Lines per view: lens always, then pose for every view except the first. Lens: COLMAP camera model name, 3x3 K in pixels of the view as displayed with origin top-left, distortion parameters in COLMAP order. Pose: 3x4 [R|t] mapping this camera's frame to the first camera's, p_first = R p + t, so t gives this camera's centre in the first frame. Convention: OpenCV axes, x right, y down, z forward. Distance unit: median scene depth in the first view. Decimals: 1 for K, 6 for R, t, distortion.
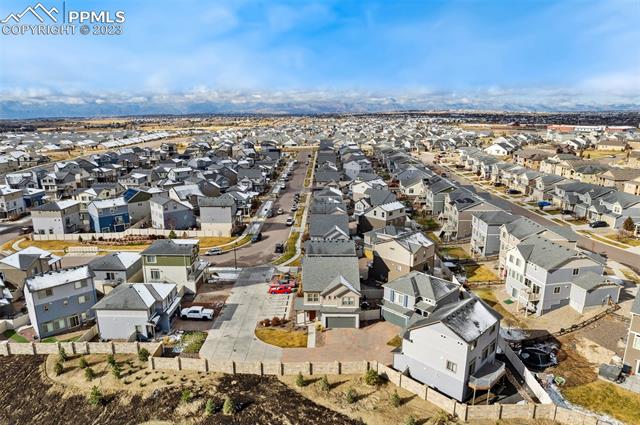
lens RADIAL K [[409.2, 0, 320.0], [0, 409.2, 212.5], [0, 0, 1]] dist [-0.067922, 0.054298]
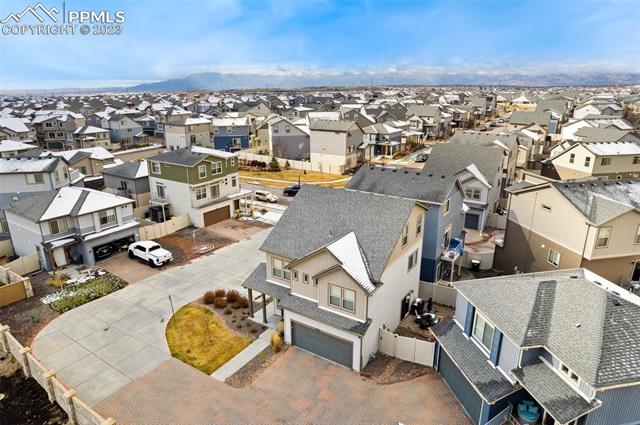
lens RADIAL K [[409.2, 0, 320.0], [0, 409.2, 212.5], [0, 0, 1]] dist [-0.067922, 0.054298]
pose [[0.839893, 0.162881, -0.517735, 0.215563], [-0.127058, 0.986406, 0.104207, 0.088332], [0.527670, -0.021740, 0.849171, 0.593462]]
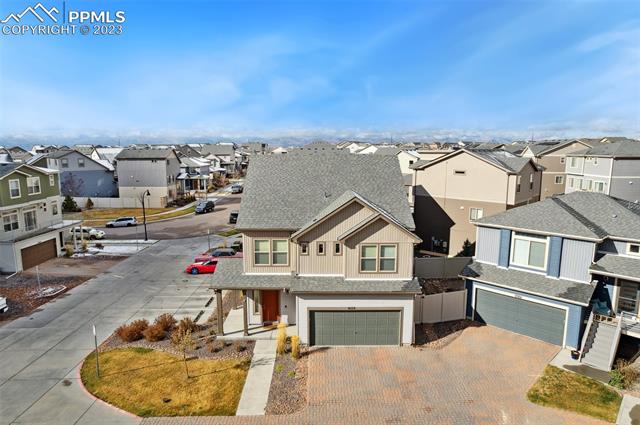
lens RADIAL K [[409.2, 0, 320.0], [0, 409.2, 212.5], [0, 0, 1]] dist [-0.067922, 0.054298]
pose [[0.999899, 0.001796, 0.014103, 0.016752], [-0.000691, 0.996959, -0.077930, 0.185257], [-0.014200, 0.077913, 0.996859, 0.611636]]
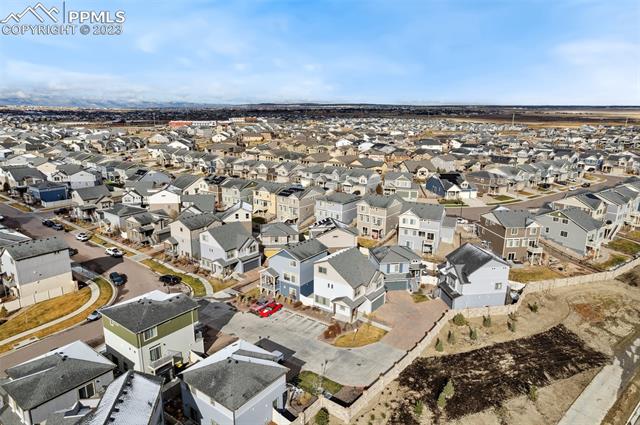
lens RADIAL K [[409.2, 0, 320.0], [0, 409.2, 212.5], [0, 0, 1]] dist [-0.067922, 0.054298]
pose [[0.588377, -0.186319, 0.786827, -0.789758], [0.180533, 0.978796, 0.096777, -0.100889], [-0.788175, 0.085107, 0.609538, 0.379107]]
